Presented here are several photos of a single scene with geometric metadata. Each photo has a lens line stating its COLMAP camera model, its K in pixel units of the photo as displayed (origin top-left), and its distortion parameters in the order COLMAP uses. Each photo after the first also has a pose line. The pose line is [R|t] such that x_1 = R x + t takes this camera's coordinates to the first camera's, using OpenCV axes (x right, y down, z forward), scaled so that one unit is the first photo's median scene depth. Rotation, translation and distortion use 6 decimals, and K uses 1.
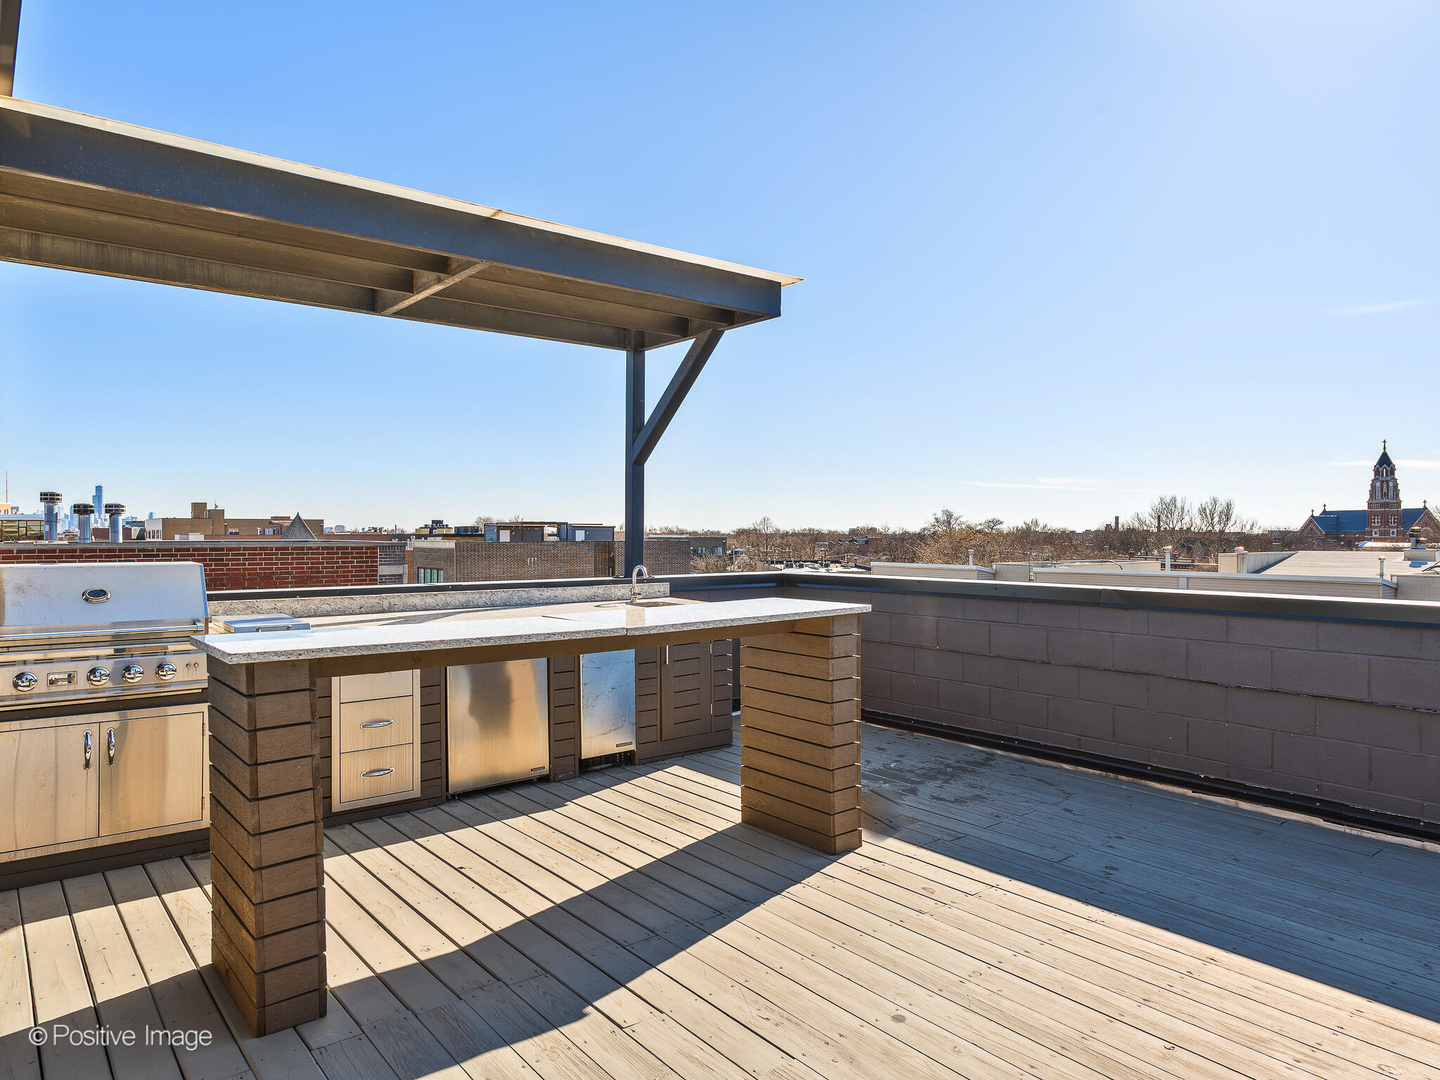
lens RADIAL K [[932.1, 0, 733.6], [0, 932.1, 540.4], [0, 0, 1]] dist [0.010408, 0.001109]
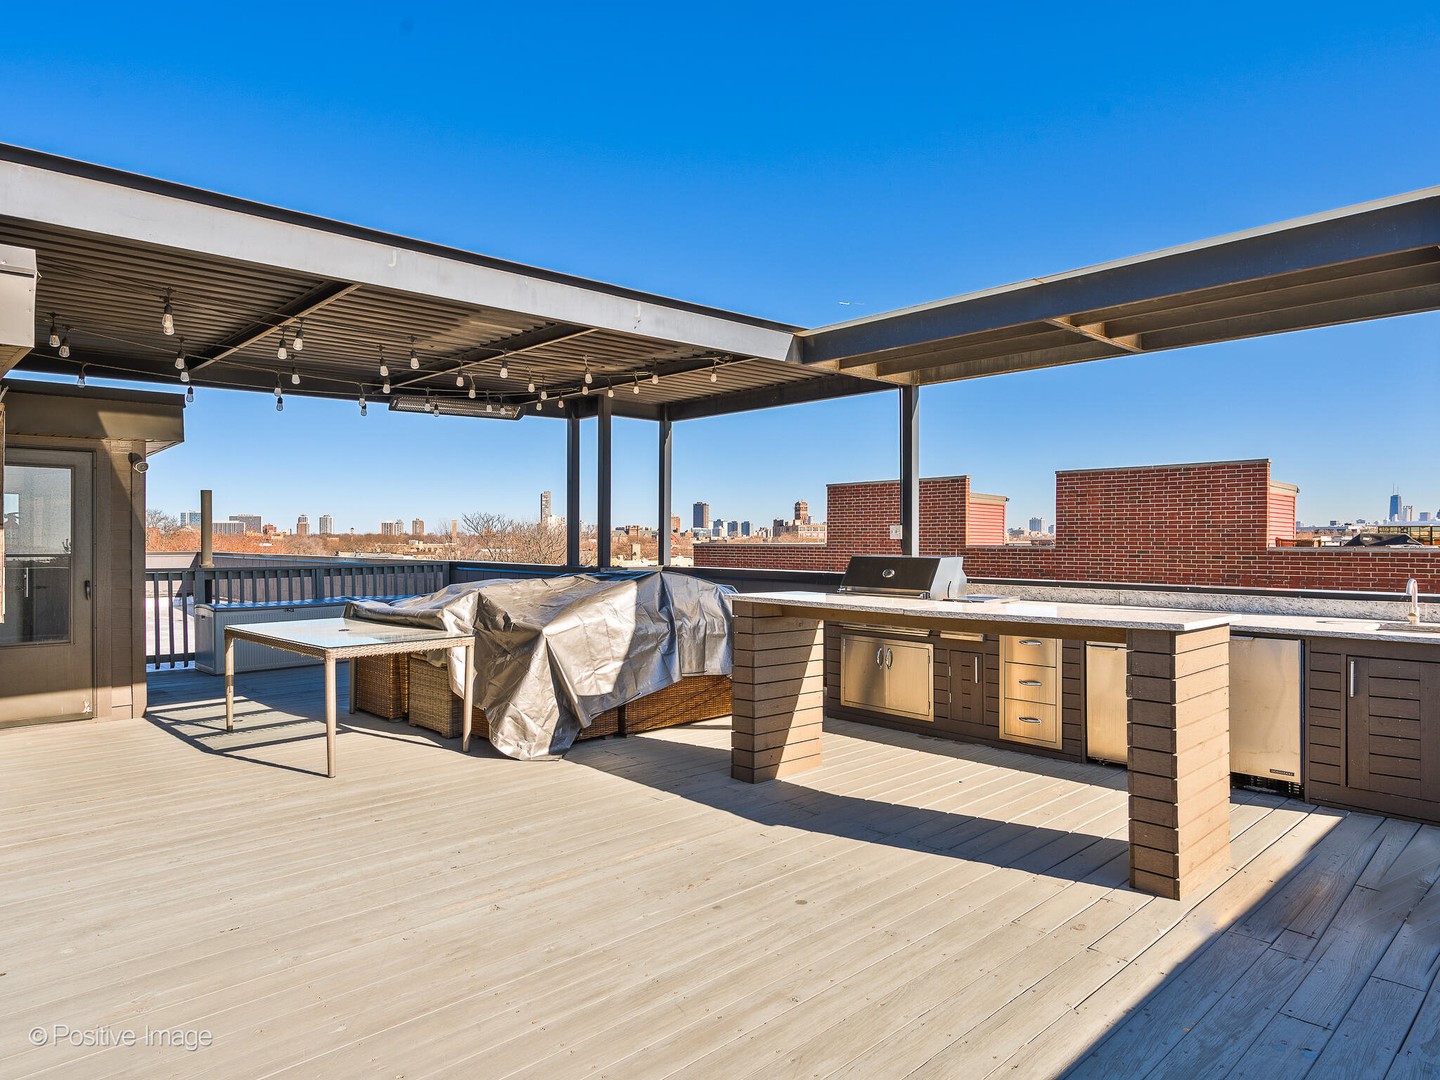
lens RADIAL K [[932.1, 0, 733.0], [0, 932.1, 537.0], [0, 0, 1]] dist [0.010408, 0.001109]
pose [[0.071398, -0.000823, -0.997448, 0.895348], [-0.007820, 0.999968, -0.001385, -0.005534], [0.997417, 0.007898, 0.071389, 0.477328]]
